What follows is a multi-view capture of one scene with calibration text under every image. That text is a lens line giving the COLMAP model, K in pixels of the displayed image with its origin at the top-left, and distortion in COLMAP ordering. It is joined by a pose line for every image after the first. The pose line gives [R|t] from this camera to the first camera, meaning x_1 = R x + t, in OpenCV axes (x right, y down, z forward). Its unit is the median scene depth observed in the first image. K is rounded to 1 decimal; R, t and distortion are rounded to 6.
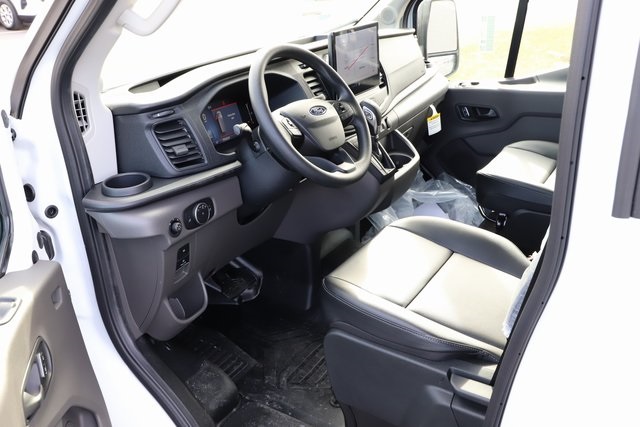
lens RADIAL K [[674.8, 0, 320.0], [0, 674.8, 213.5], [0, 0, 1]] dist [-0.002336, -0.005393]
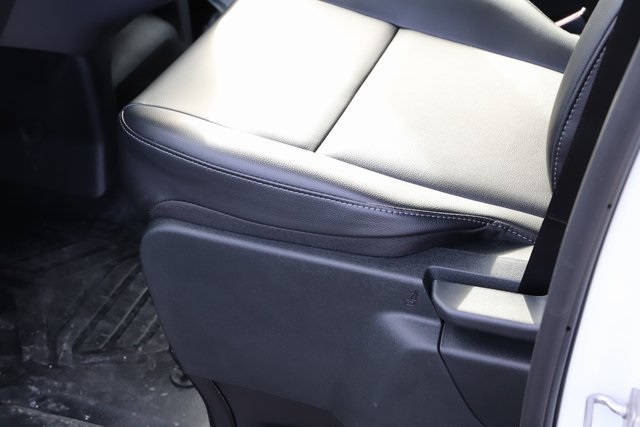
lens RADIAL K [[1180.7, 0, 320.0], [0, 1180.7, 213.5], [0, 0, 1]] dist [0.208677, -0.079696]
pose [[0.980137, -0.127489, 0.151913, 0.005031], [0.103916, 0.982570, 0.154135, 0.049712], [-0.168916, -0.135287, 0.976302, 0.191239]]
